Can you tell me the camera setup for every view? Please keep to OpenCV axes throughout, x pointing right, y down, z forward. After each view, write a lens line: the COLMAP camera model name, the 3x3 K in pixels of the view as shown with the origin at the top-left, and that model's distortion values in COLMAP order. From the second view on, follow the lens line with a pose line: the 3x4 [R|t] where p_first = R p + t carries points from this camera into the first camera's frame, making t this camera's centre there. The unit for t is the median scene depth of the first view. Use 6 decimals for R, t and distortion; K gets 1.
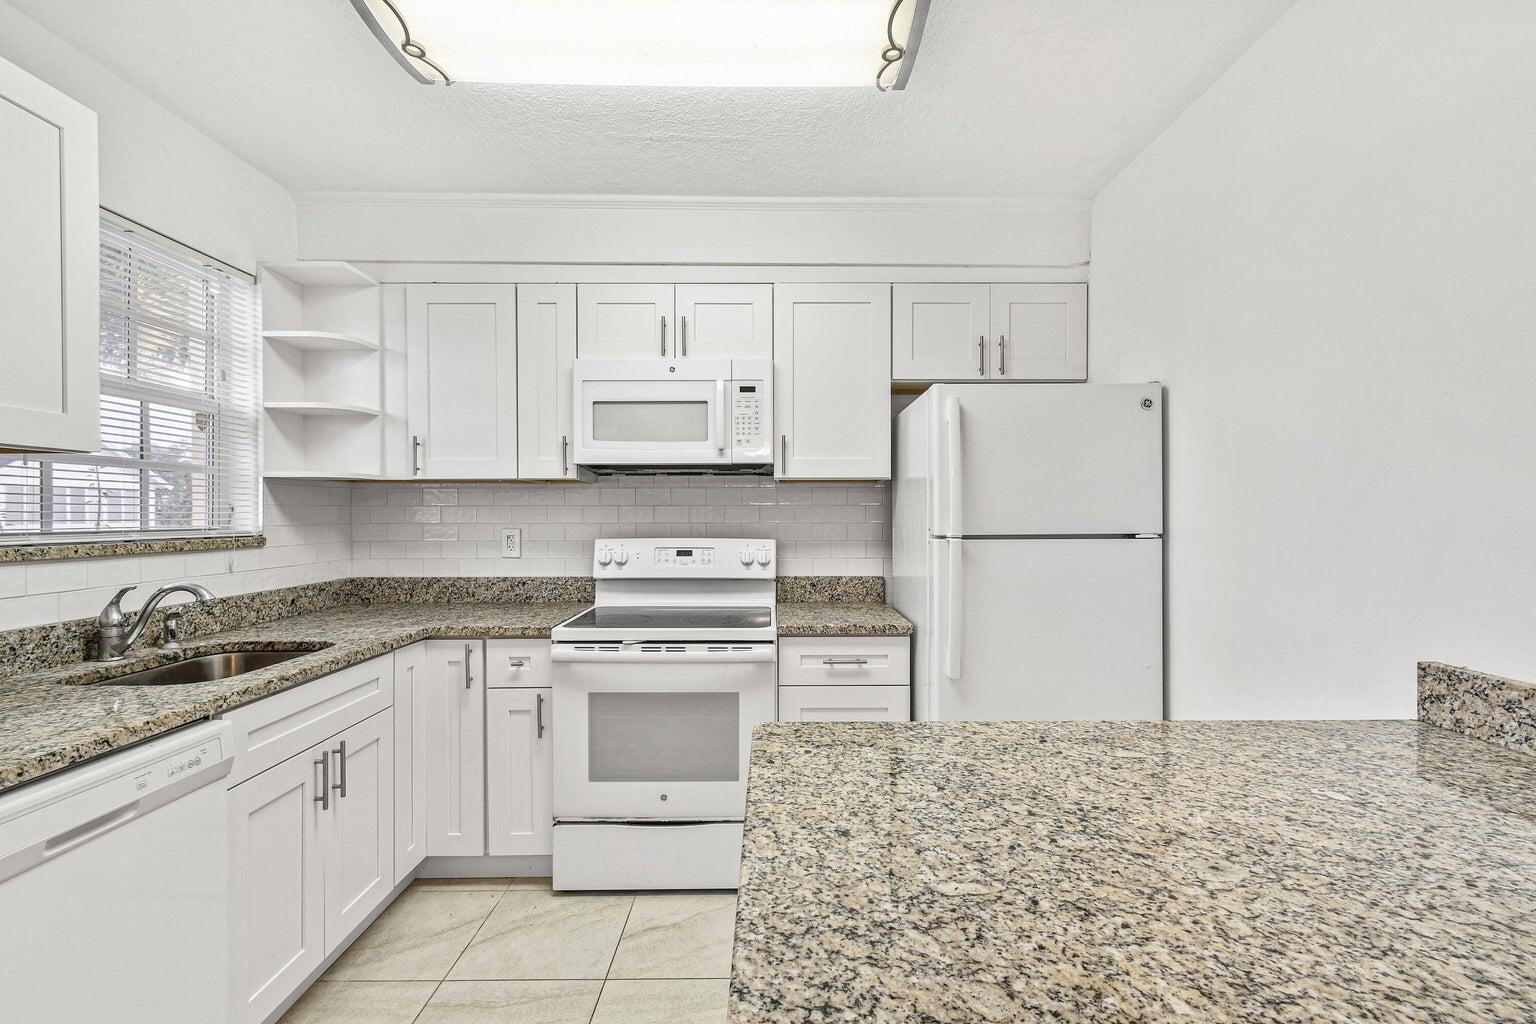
lens RADIAL K [[686.0, 0, 768.0], [0, 686.0, 512.0], [0, 0, 1]] dist [0.011665, 0.000003]
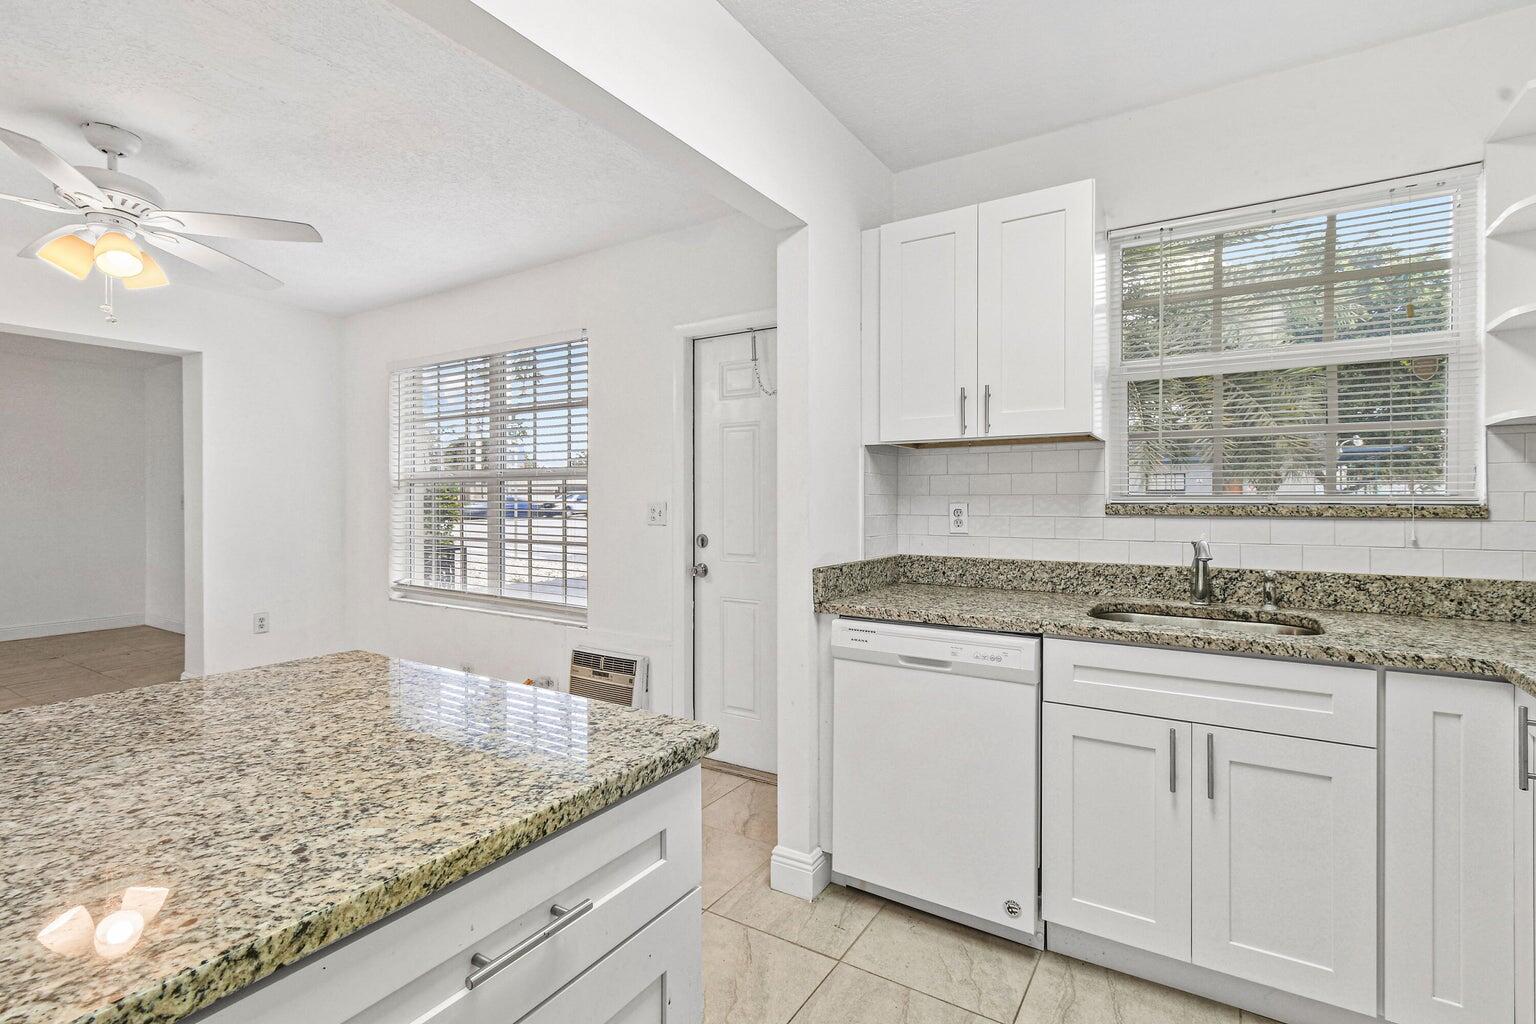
lens RADIAL K [[705.3, 0, 784.5], [0, 705.3, 499.2], [0, 0, 1]] dist [0.011705, -0.000871]
pose [[-0.518335, -0.000584, -0.855178, 0.364595], [0.003595, 0.999989, -0.002862, 0.032481], [0.855170, -0.004558, -0.518327, 0.866291]]
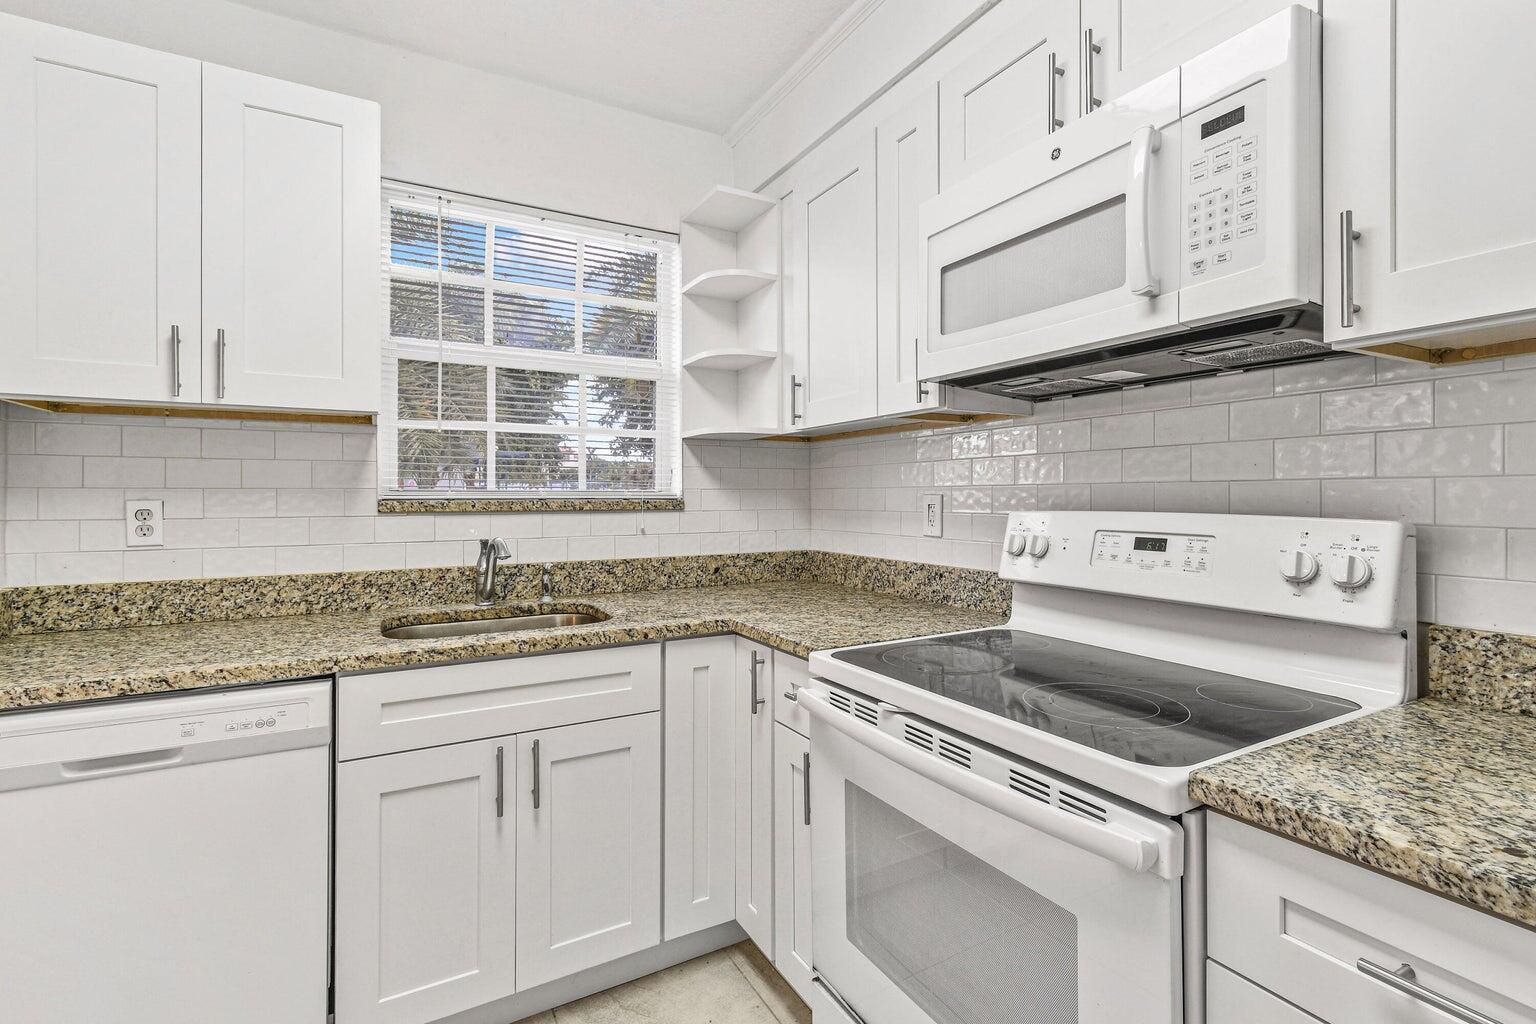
lens RADIAL K [[710.3, 0, 776.7], [0, 710.3, 494.7], [0, 0, 1]] dist [0.000085, 0.000014]
pose [[0.498742, -0.001577, -0.866749, 0.229464], [0.003856, 0.999992, 0.000399, 0.032972], [0.866742, -0.003541, 0.498745, 0.711588]]
